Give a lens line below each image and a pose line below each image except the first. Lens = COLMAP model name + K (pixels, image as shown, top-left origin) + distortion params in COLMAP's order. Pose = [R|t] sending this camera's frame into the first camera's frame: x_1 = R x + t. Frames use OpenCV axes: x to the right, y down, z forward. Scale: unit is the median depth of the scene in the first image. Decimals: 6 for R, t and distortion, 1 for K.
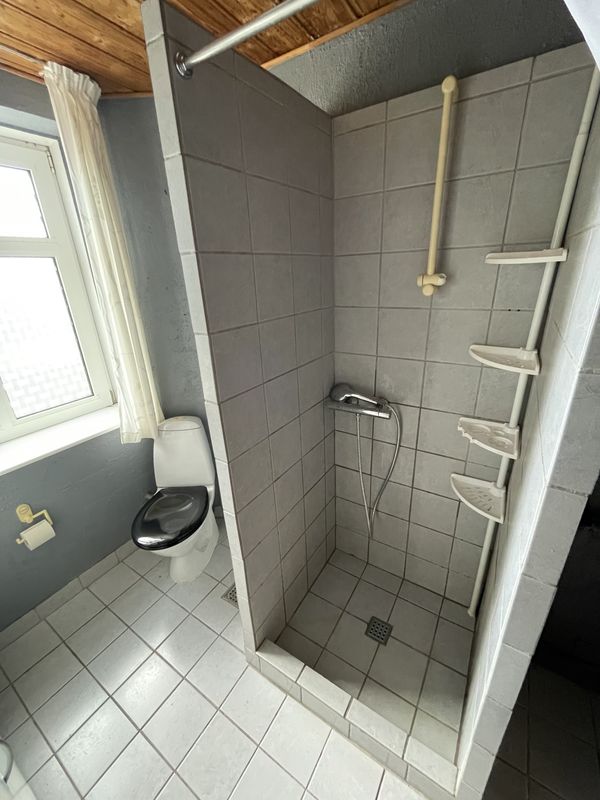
lens RADIAL K [[329.3, 0, 302.0], [0, 329.3, 399.8], [0, 0, 1]] dist [-0.005629, 0.000265]
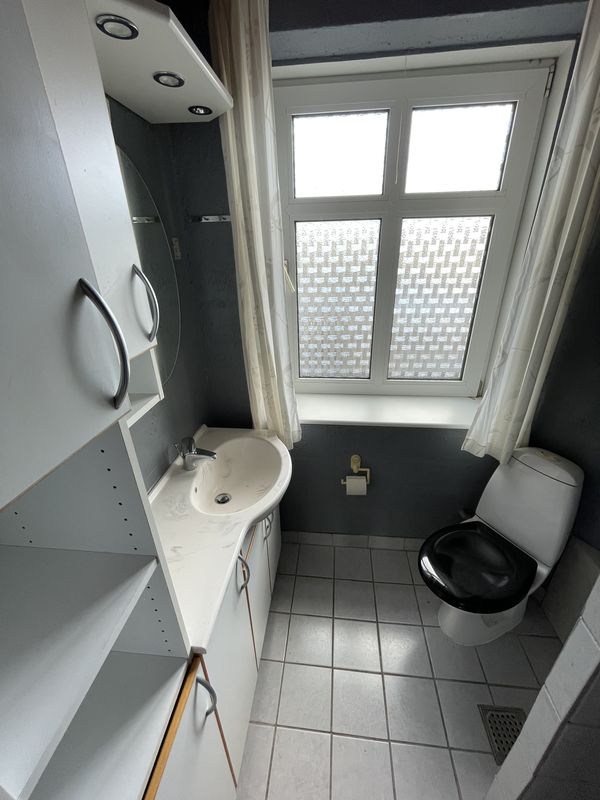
lens RADIAL K [[329.3, 0, 301.5], [0, 329.3, 400.8], [0, 0, 1]] dist [-0.005629, 0.000265]
pose [[0.452932, 0.404943, -0.794276, -0.117243], [-0.324378, 0.904688, 0.276259, -0.074572], [0.830441, 0.132519, 0.541116, 0.194208]]
